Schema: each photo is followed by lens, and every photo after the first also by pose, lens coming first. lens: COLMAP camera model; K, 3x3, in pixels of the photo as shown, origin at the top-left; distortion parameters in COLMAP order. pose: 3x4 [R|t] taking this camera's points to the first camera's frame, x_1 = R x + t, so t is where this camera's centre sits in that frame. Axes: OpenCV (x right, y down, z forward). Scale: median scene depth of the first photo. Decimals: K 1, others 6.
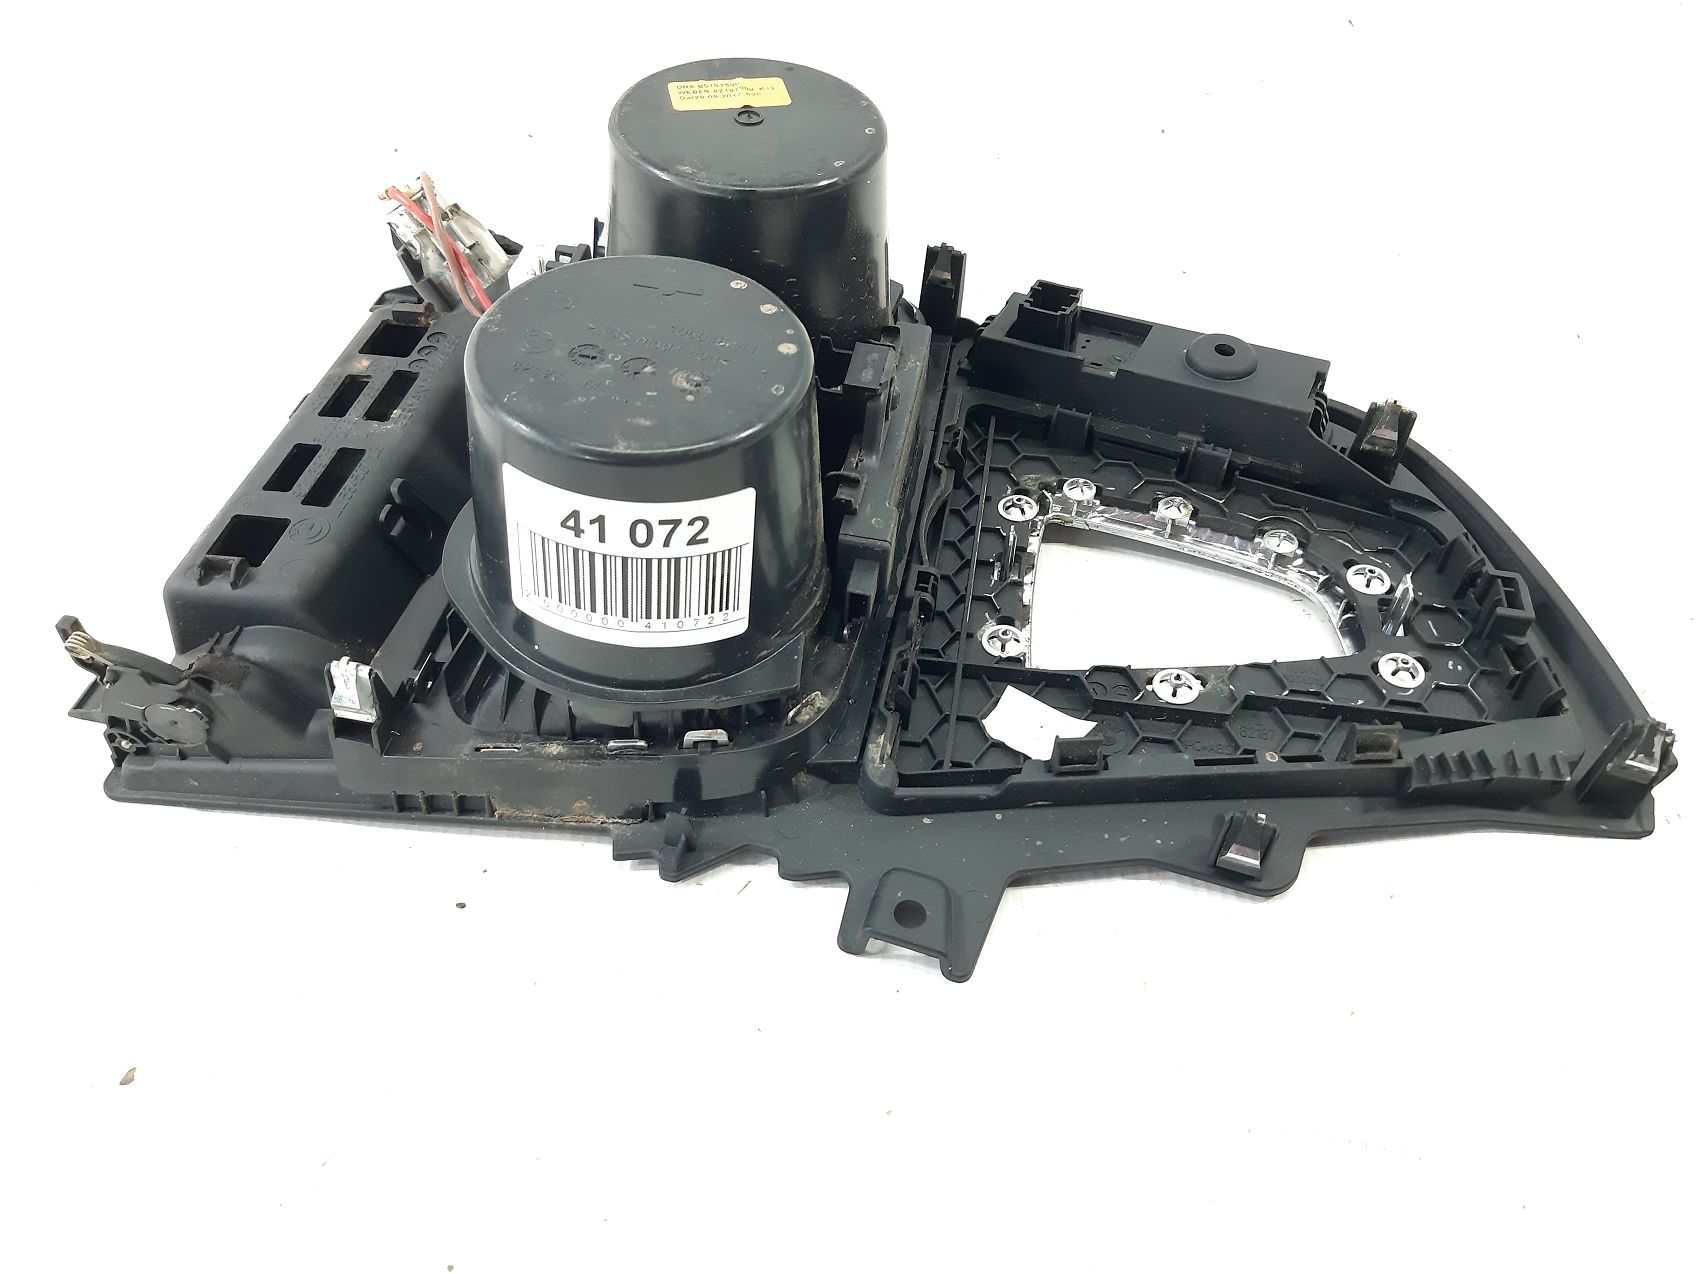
lens RADIAL K [[1370.3, 0, 849.5], [0, 1370.3, 637.0], [0, 0, 1]] dist [0.117505, -0.334524]
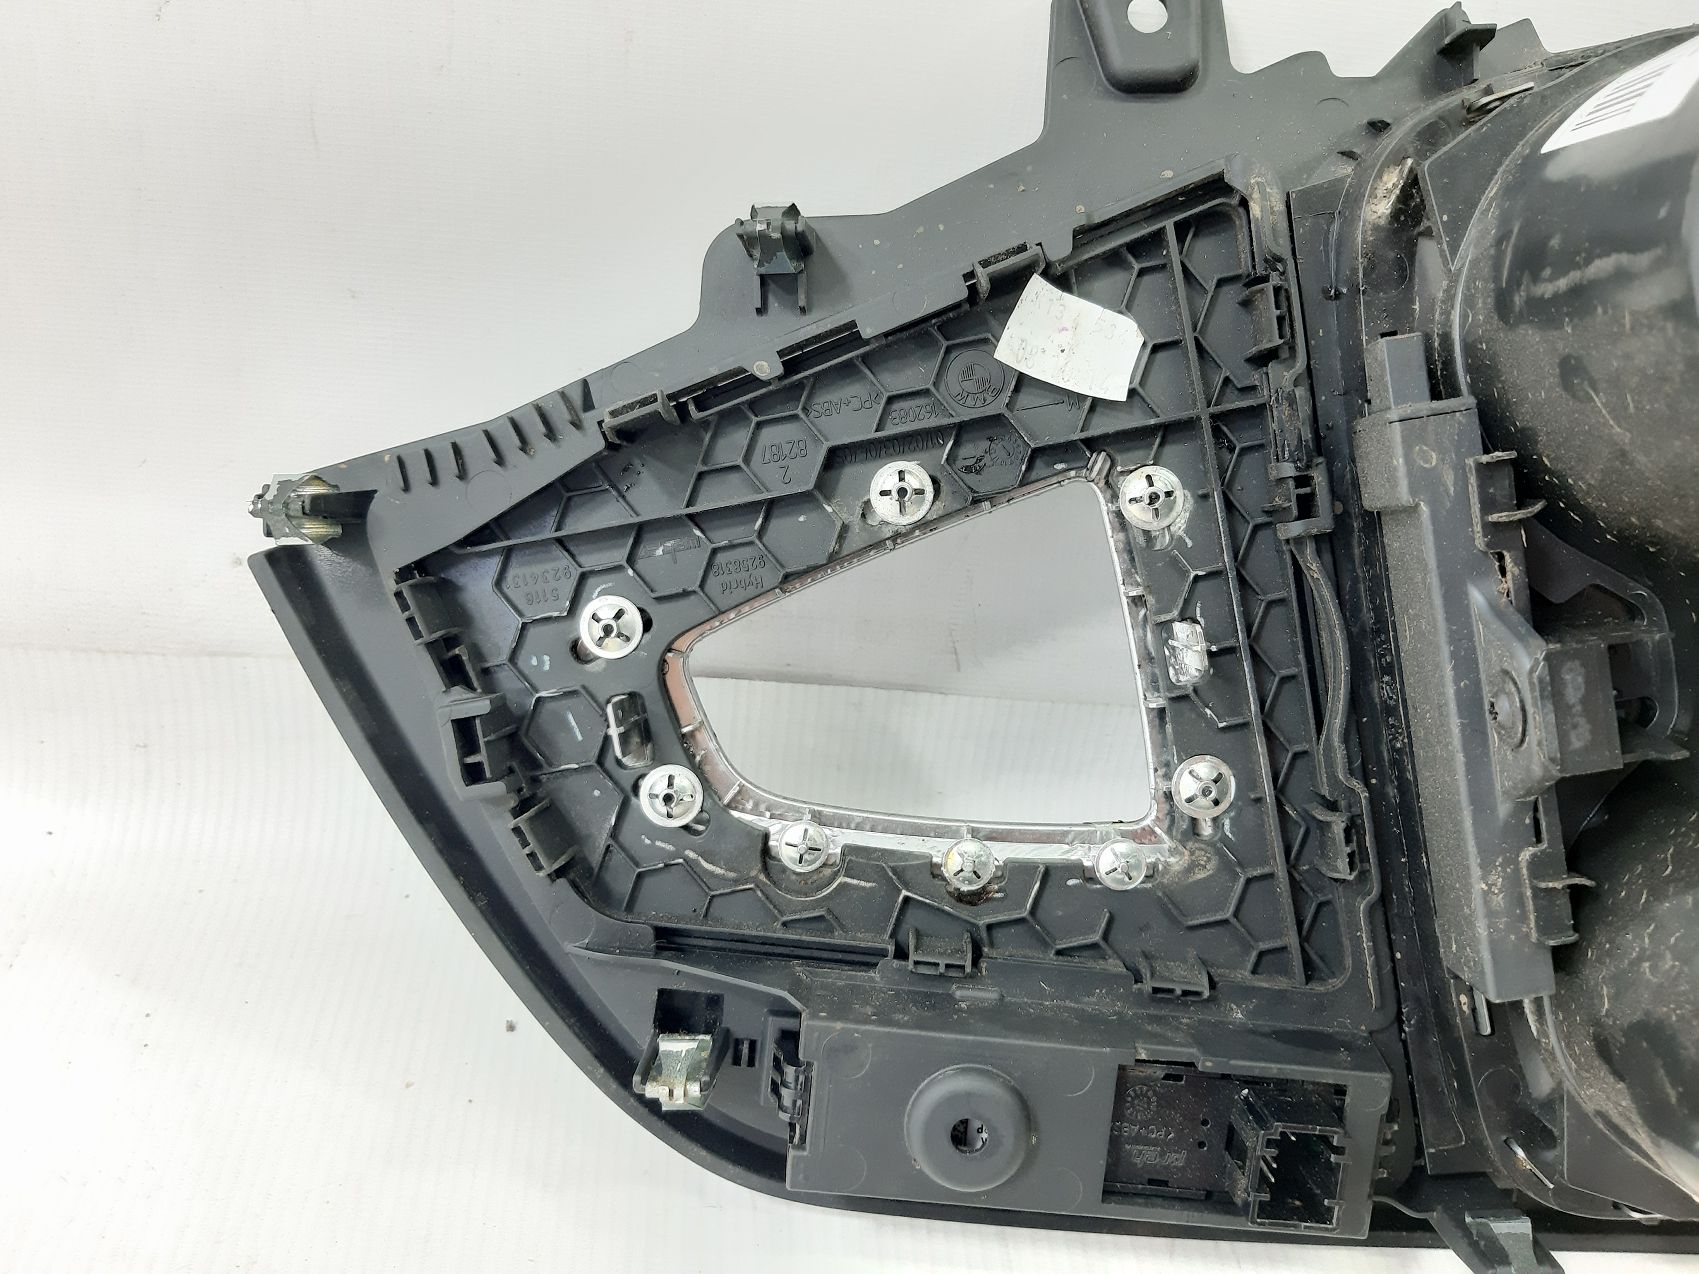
lens RADIAL K [[1370.3, 0, 849.5], [0, 1370.3, 637.0], [0, 0, 1]] dist [0.117505, -0.334524]
pose [[-0.940970, 0.337115, 0.030468, 0.280306], [-0.227425, -0.696324, 0.680743, -0.523586], [0.250704, 0.633629, 0.731889, 0.547266]]
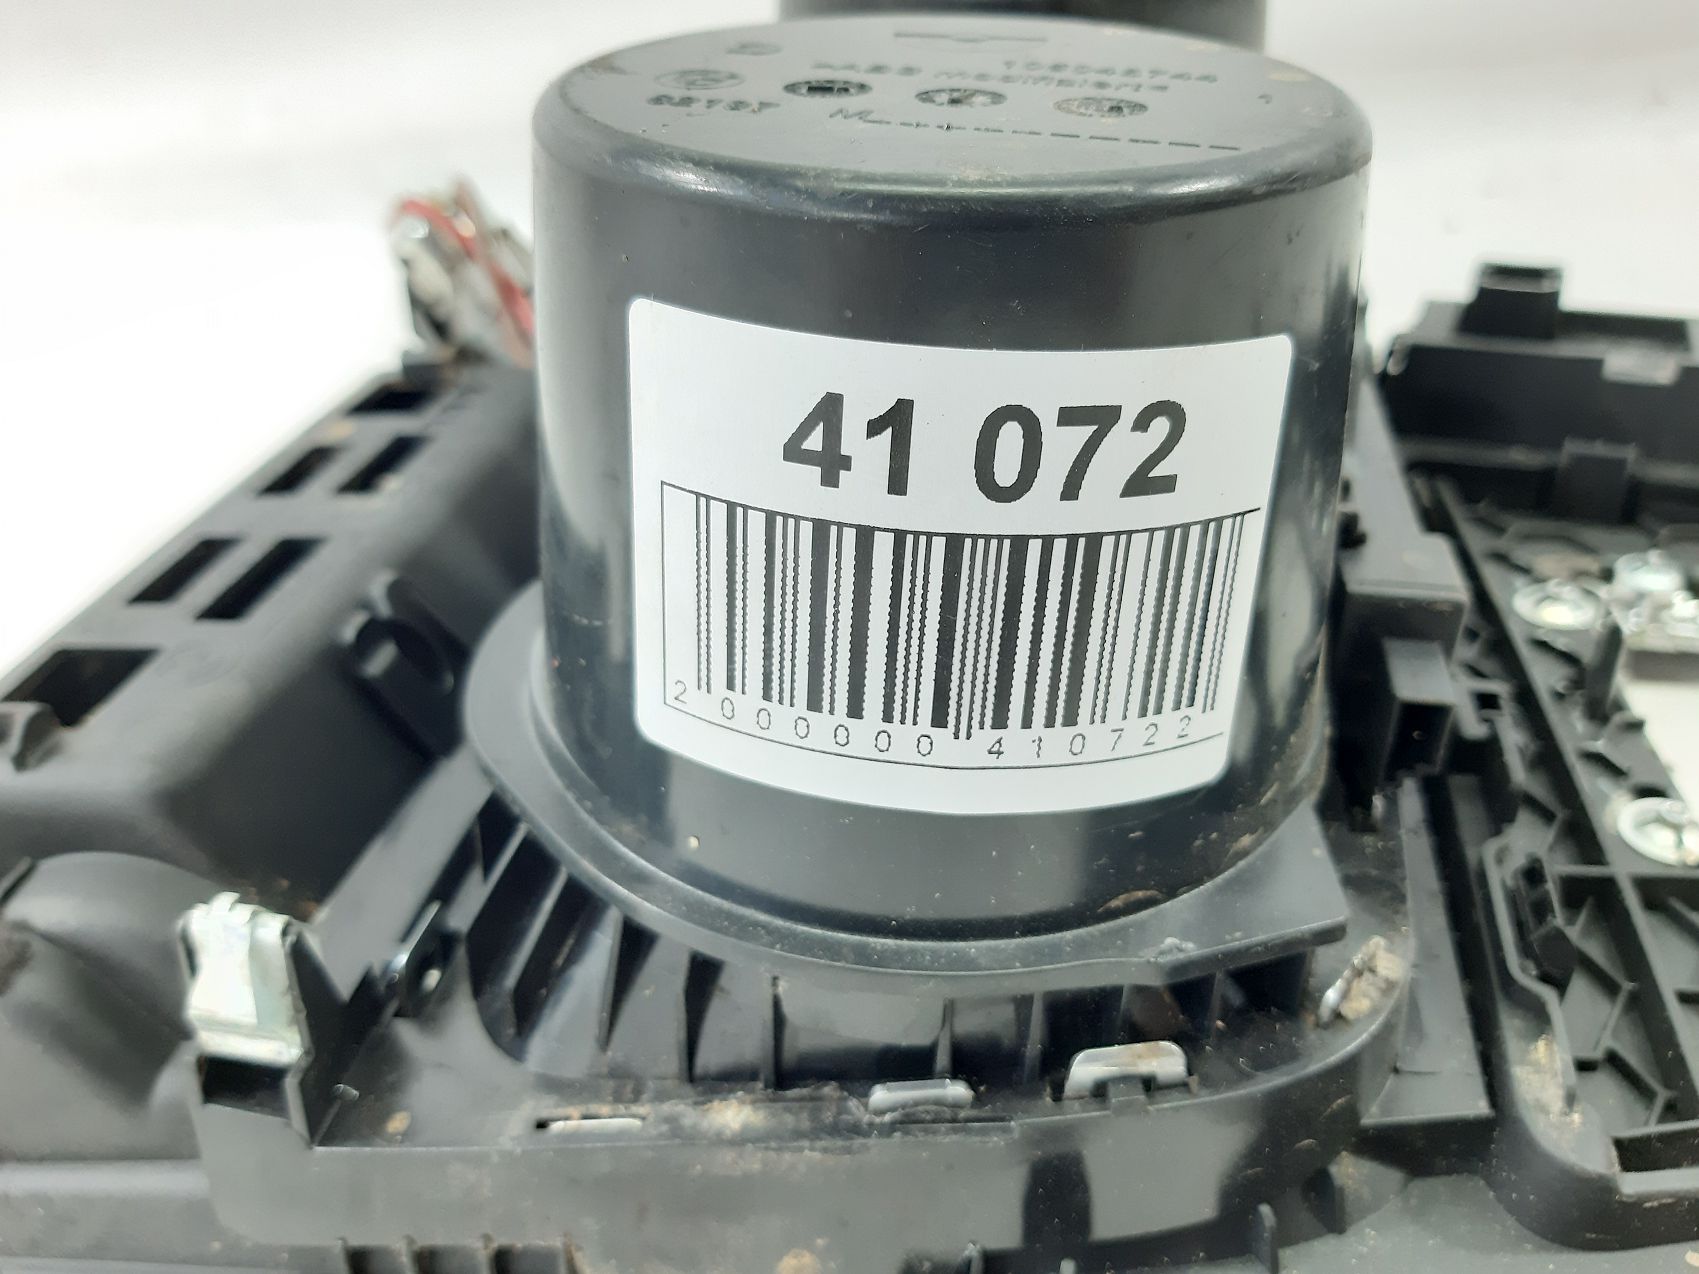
lens RADIAL K [[1372.2, 0, 810.7], [0, 1372.2, 640.5], [0, 0, 1]] dist [0.029888, -0.138437]
pose [[0.997741, -0.055668, -0.037609, -0.170544], [0.042951, 0.959020, -0.280065, 0.062372], [0.051658, 0.277817, 0.959244, 0.588854]]
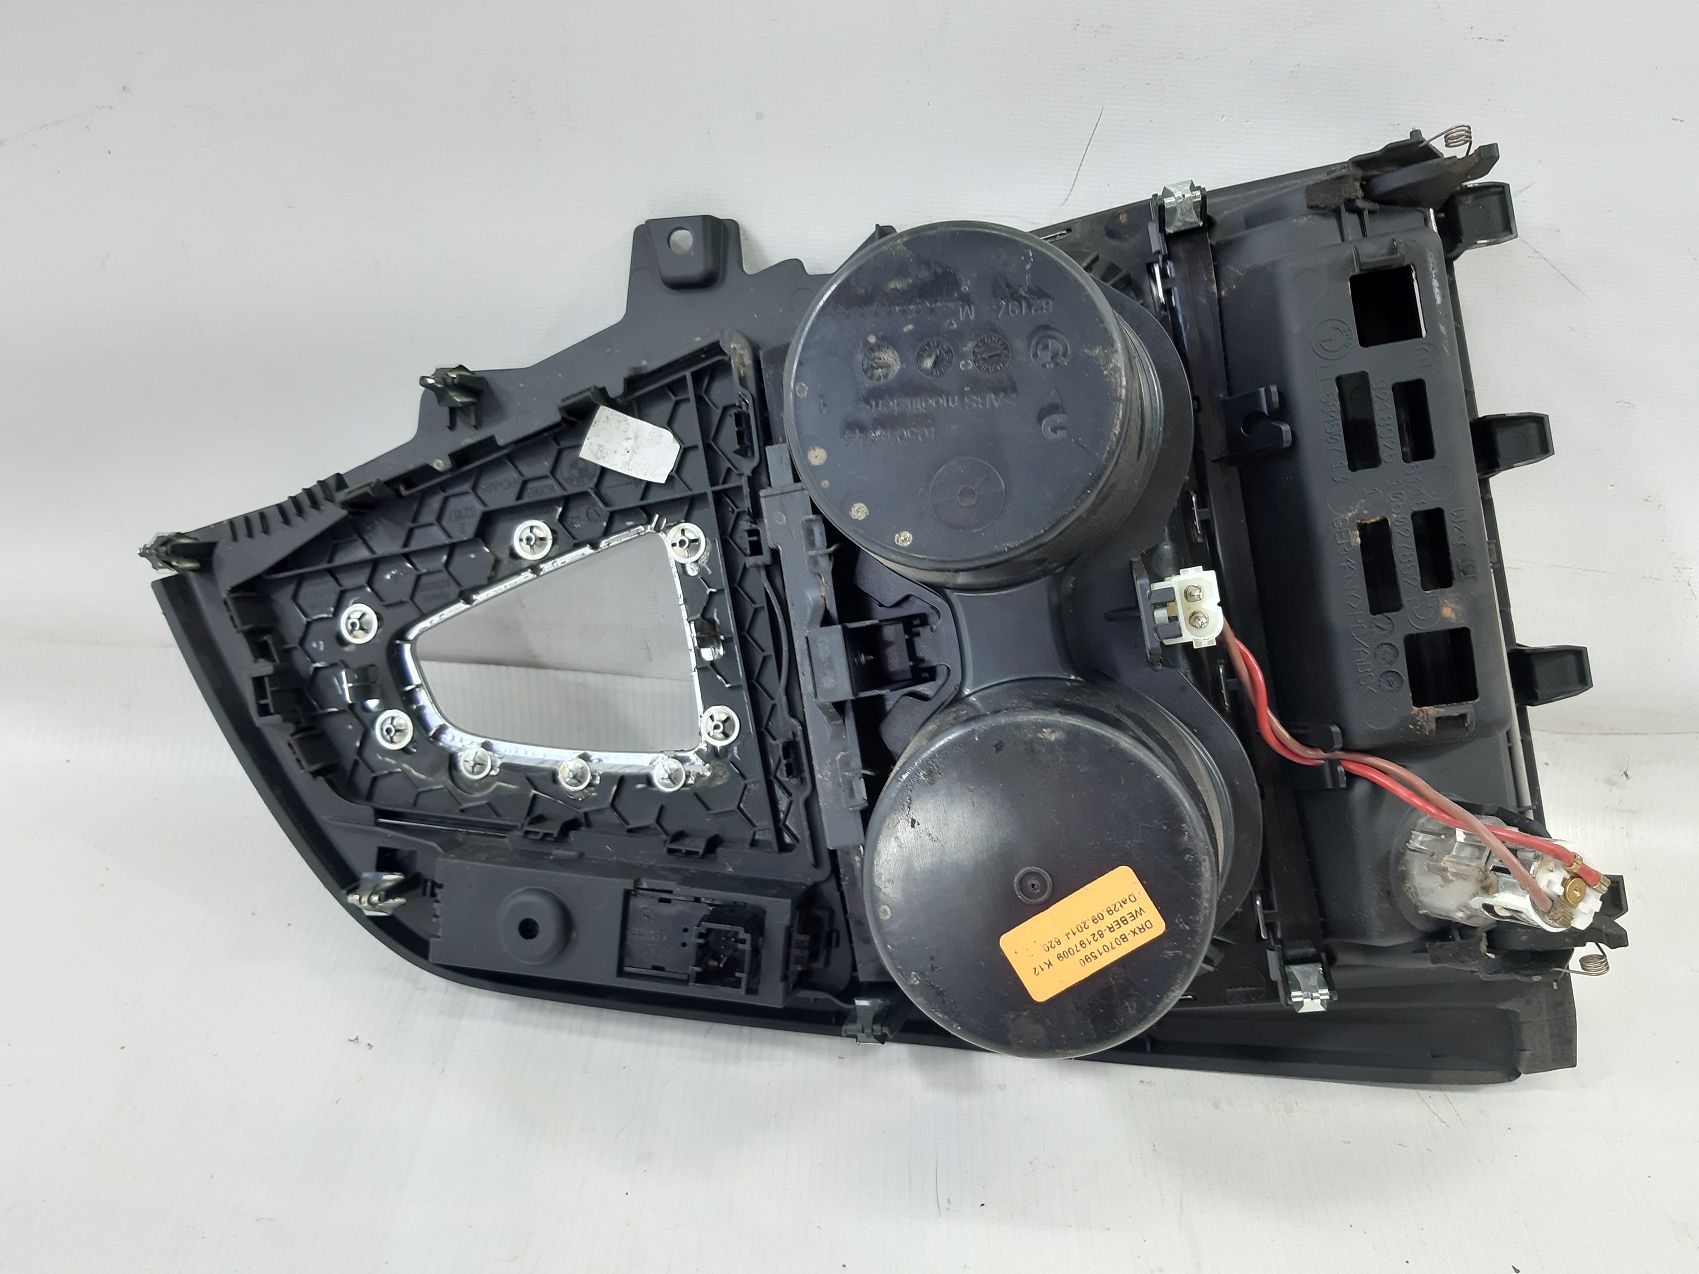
lens RADIAL K [[1370.3, 0, 849.5], [0, 1370.3, 637.0], [0, 0, 1]] dist [0.117505, -0.334524]
pose [[-0.932906, 0.334340, 0.133800, -0.142562], [-0.138099, -0.675282, 0.724516, -0.932942], [0.332587, 0.657428, 0.676147, 0.387418]]
